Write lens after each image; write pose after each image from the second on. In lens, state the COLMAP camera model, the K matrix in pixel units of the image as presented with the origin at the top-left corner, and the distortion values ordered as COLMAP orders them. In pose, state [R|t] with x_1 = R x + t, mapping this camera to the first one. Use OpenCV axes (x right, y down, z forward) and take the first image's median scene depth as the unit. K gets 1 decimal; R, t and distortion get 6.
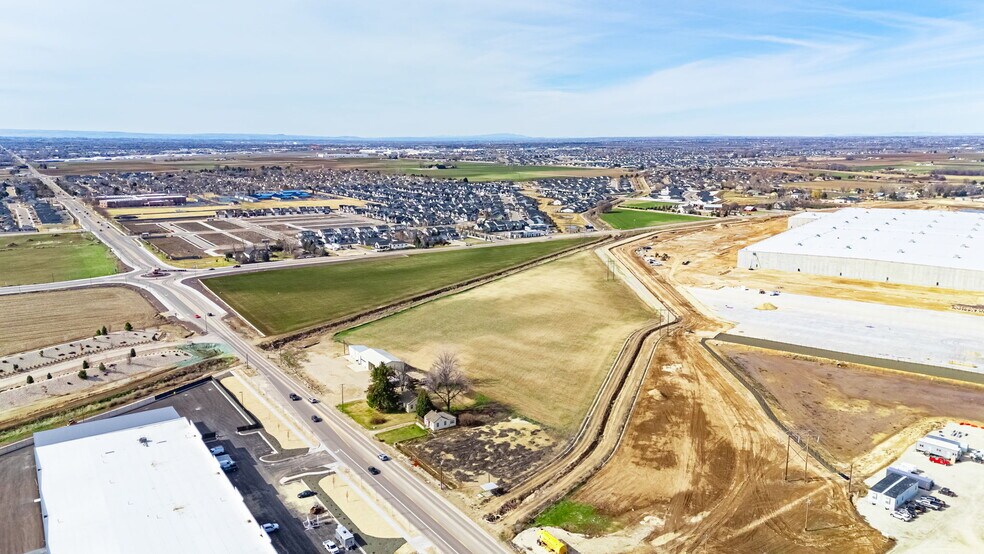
lens RADIAL K [[720.2, 0, 492.0], [0, 720.2, 277.0], [0, 0, 1]] dist [0.088617, -0.095862]
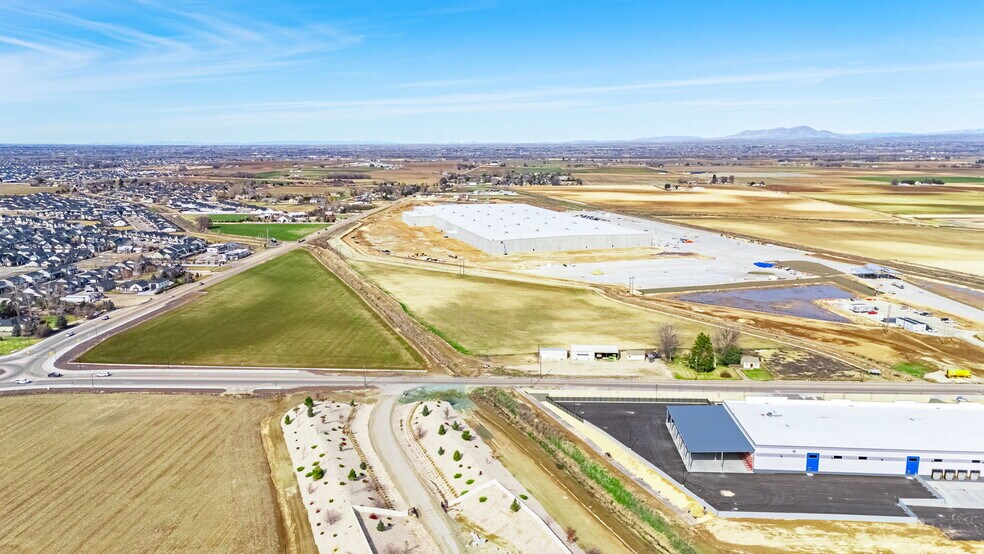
lens RADIAL K [[720.2, 0, 492.0], [0, 720.2, 277.0], [0, 0, 1]] dist [0.088617, -0.095862]
pose [[0.595077, -0.139868, 0.791404, -1.422411], [0.150818, 0.986679, 0.060976, -0.115108], [-0.789390, 0.083072, 0.608245, 0.538230]]
